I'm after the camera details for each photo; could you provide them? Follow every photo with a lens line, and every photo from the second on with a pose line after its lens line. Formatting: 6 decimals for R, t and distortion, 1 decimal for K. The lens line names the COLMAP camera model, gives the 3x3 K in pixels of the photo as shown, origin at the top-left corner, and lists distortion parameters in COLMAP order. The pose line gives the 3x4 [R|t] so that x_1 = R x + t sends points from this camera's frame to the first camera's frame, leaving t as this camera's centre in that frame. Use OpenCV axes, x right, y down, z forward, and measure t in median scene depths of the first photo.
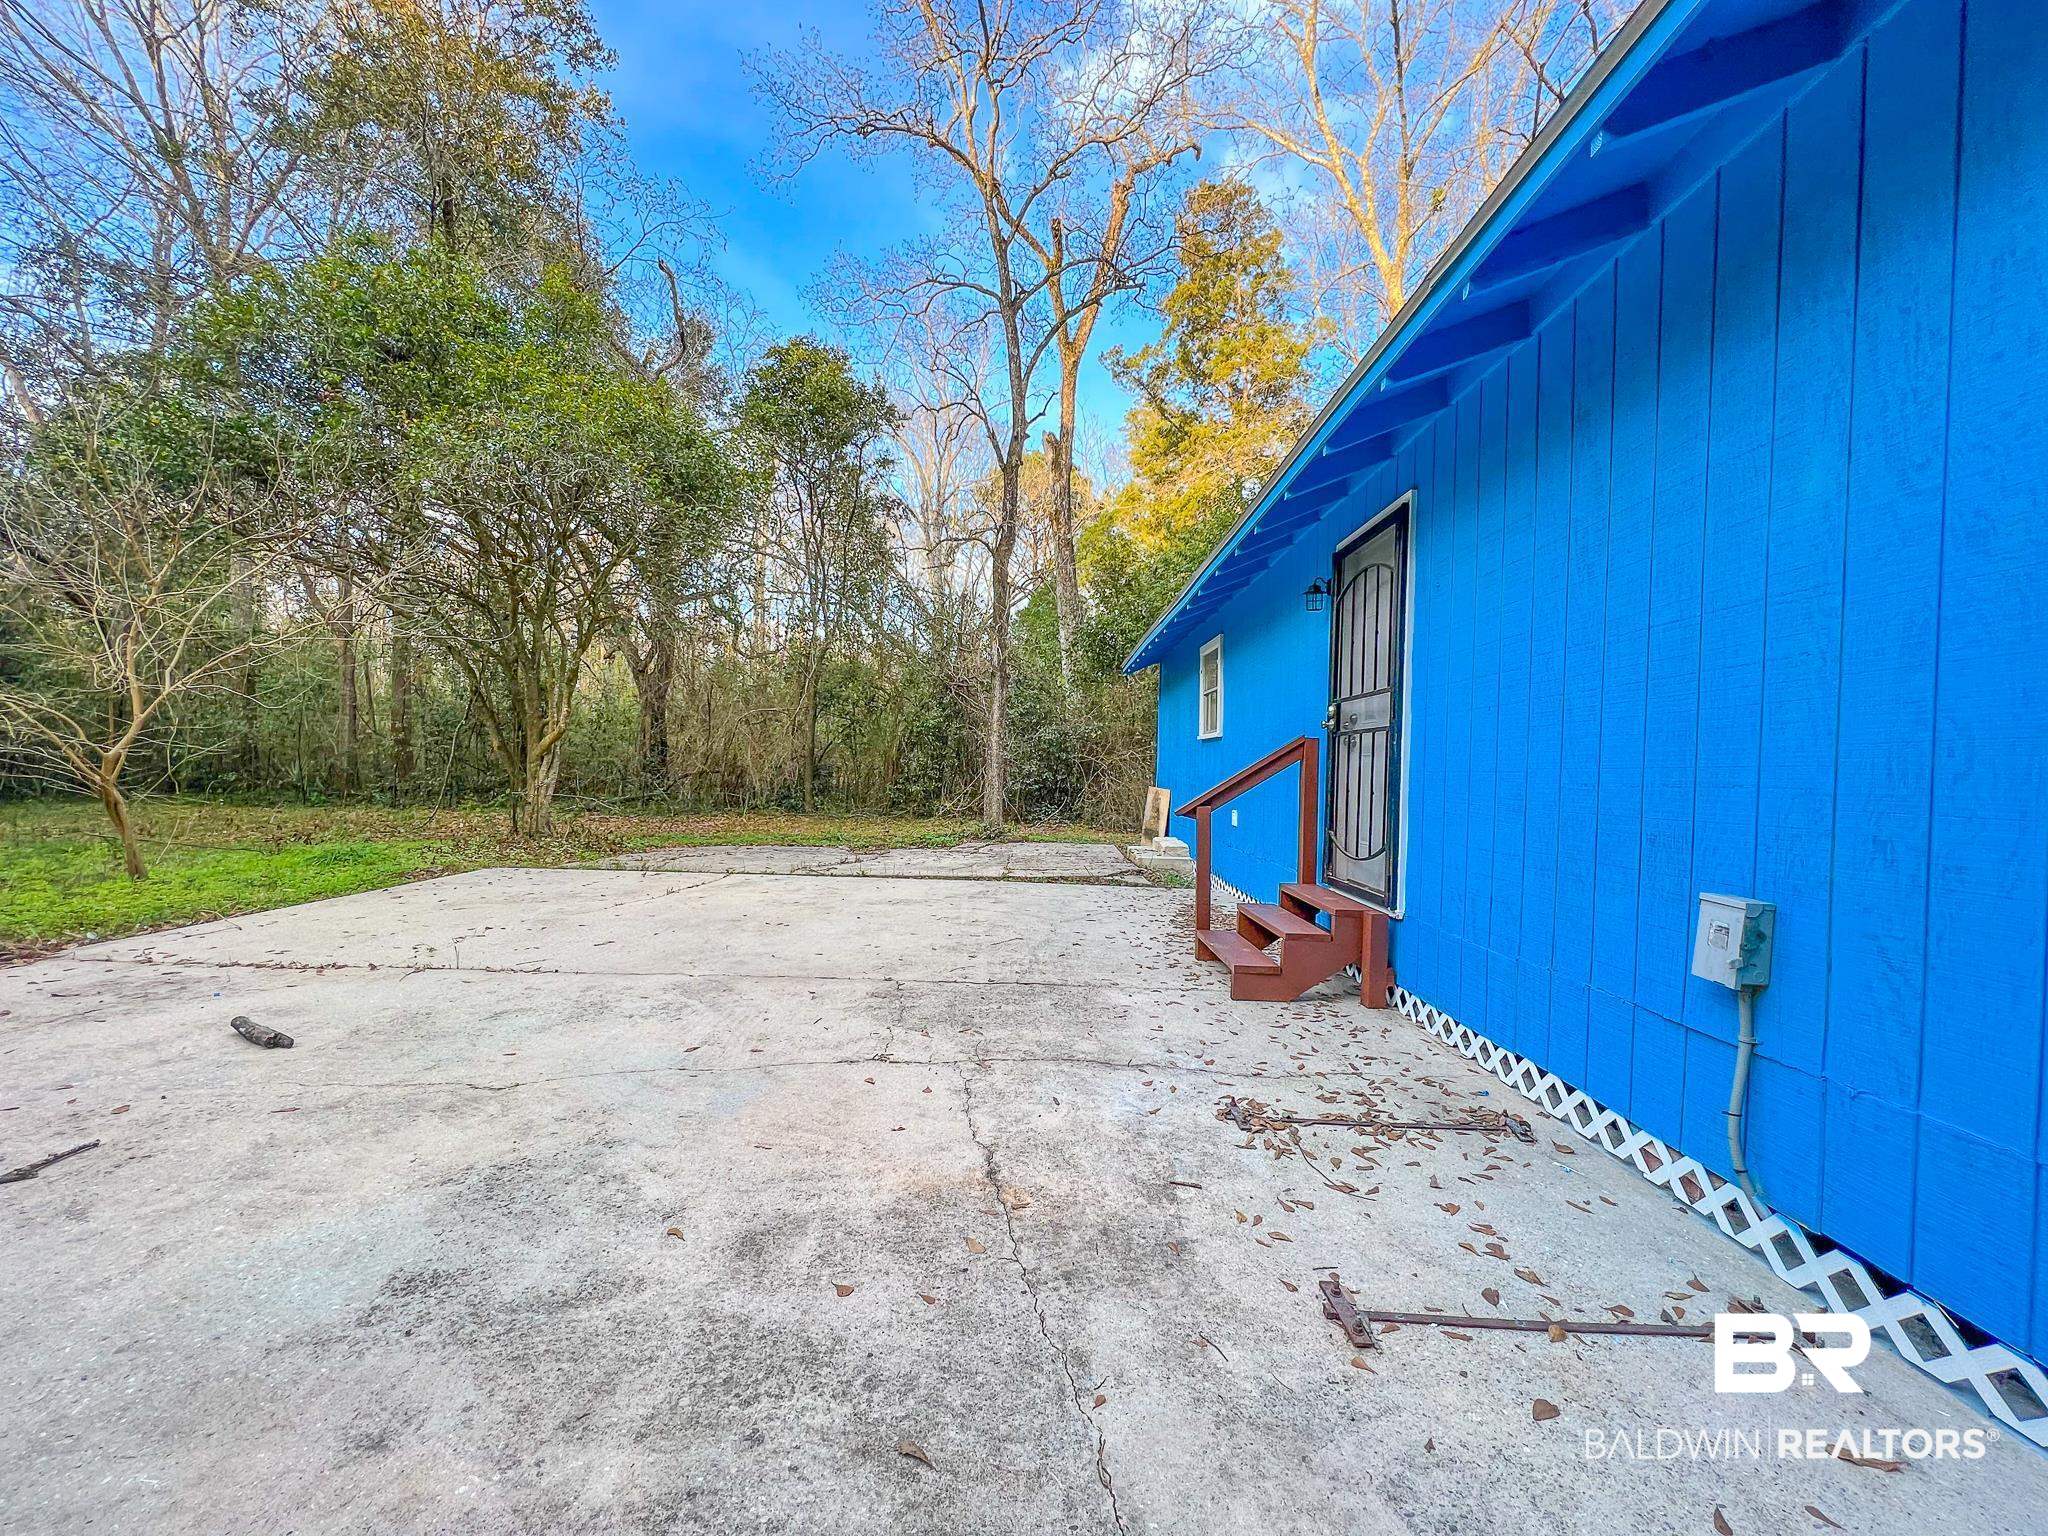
lens RADIAL K [[814.1, 0, 1030.2], [0, 814.1, 773.4], [0, 0, 1]] dist [-0.003105, 0.000515]
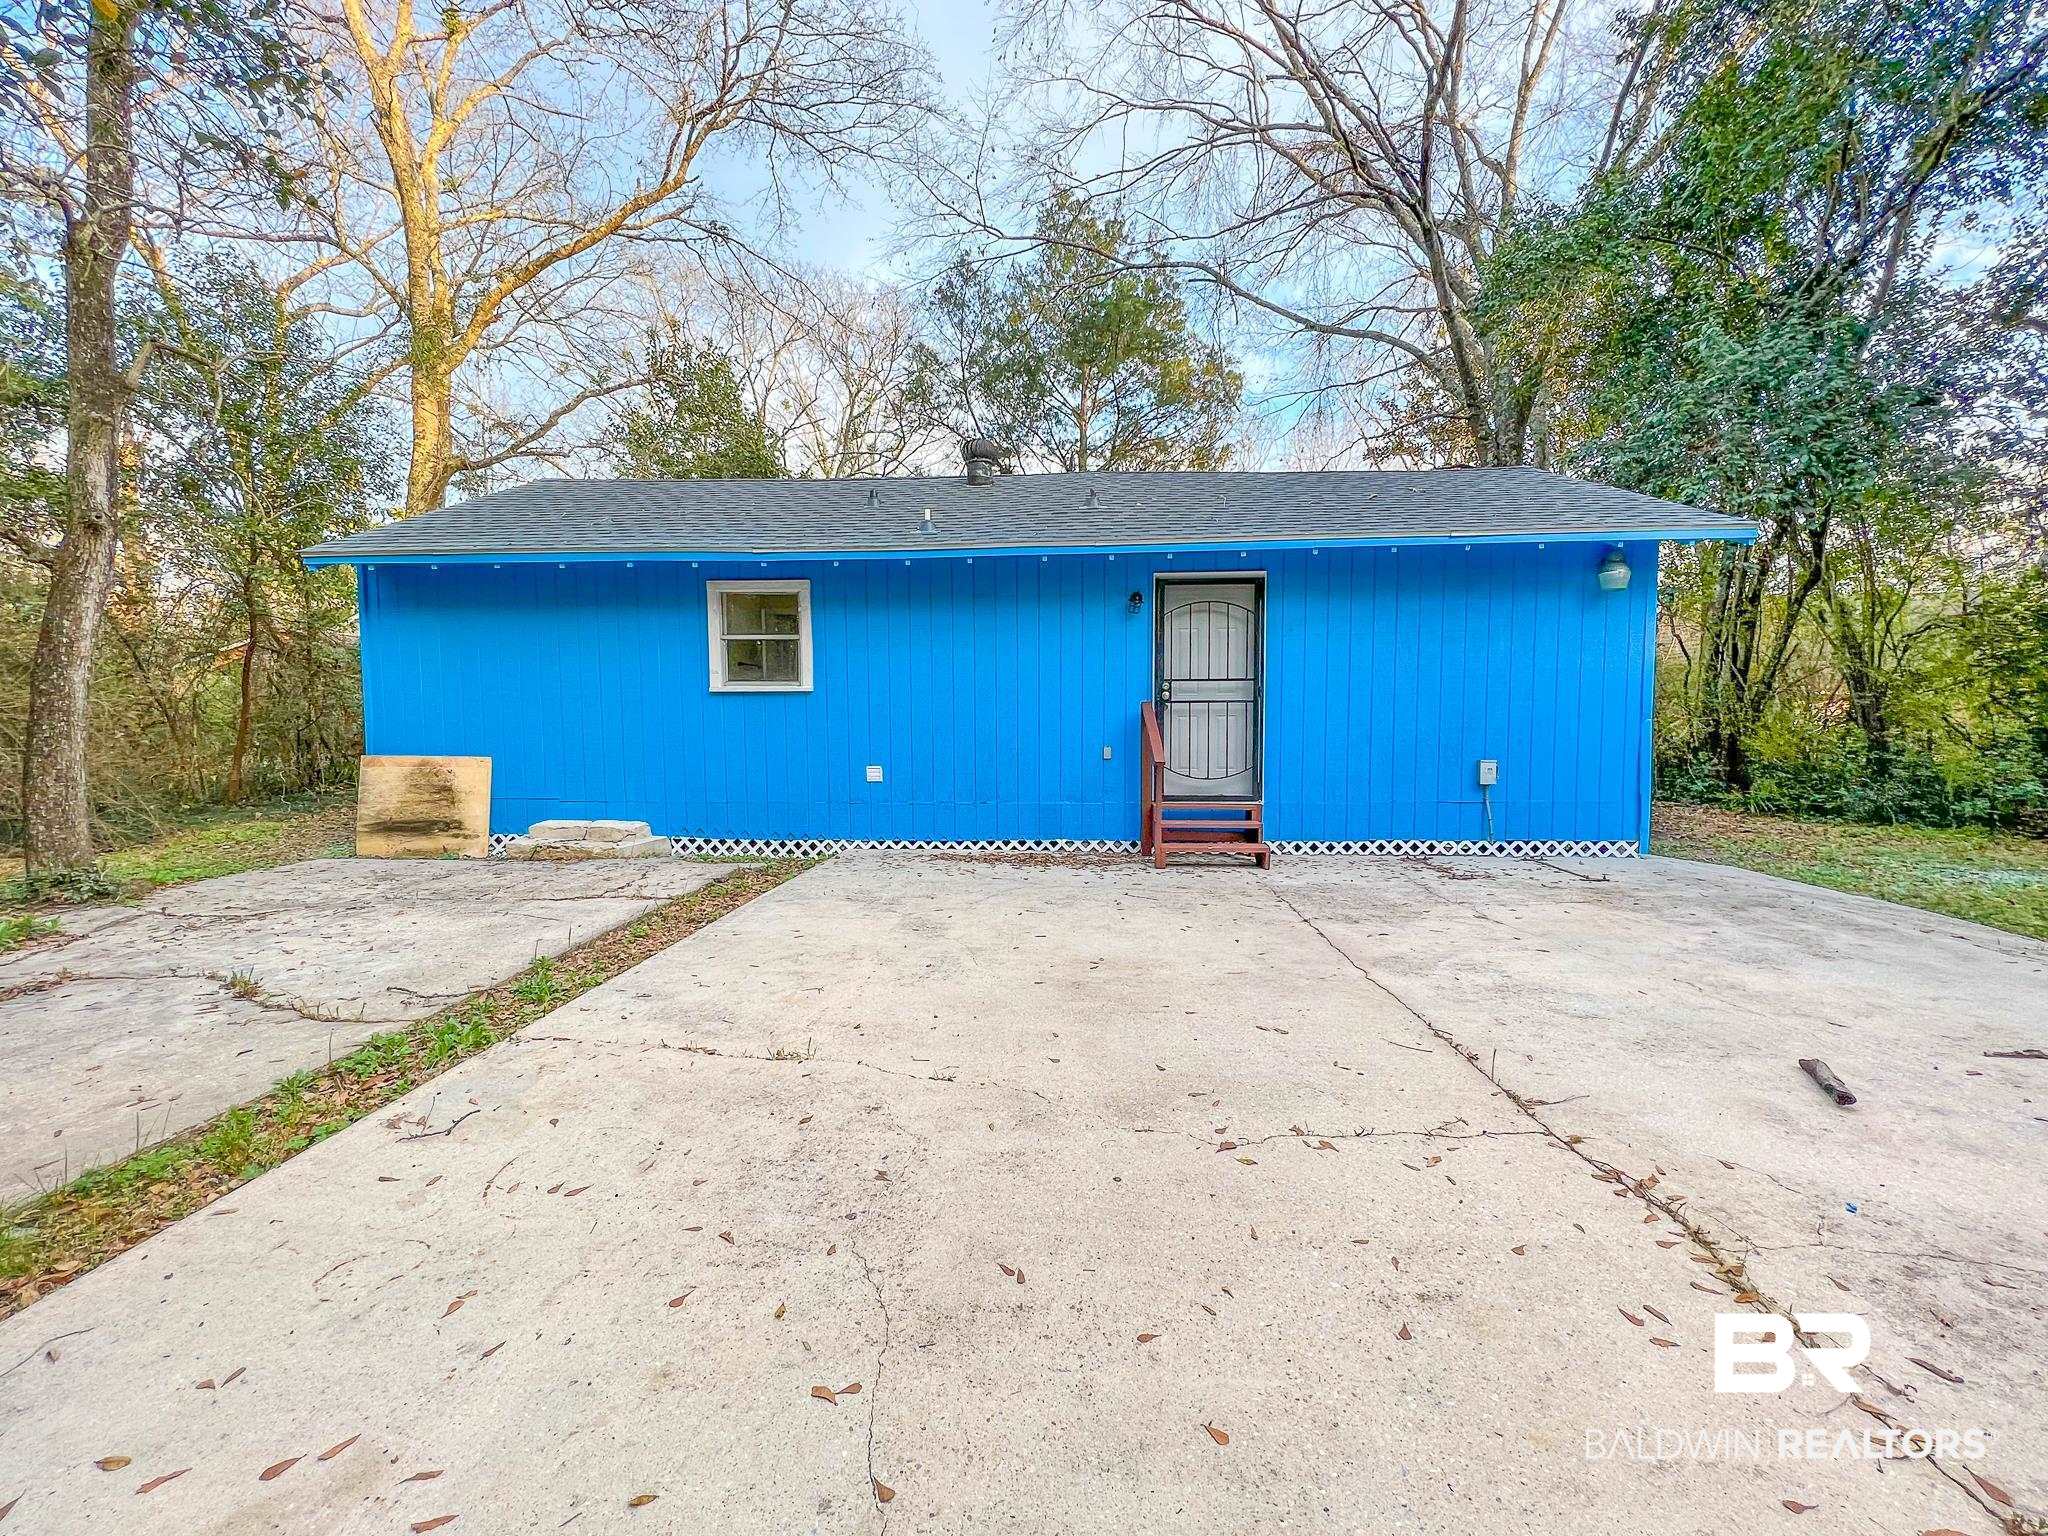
lens RADIAL K [[814.1, 0, 1031.1], [0, 814.1, 764.8], [0, 0, 1]] dist [-0.003105, 0.000515]
pose [[0.077972, -0.092555, 0.992650, -1.495732], [0.007547, 0.995708, 0.092247, -0.090183], [-0.996927, 0.000299, 0.078336, 1.442060]]
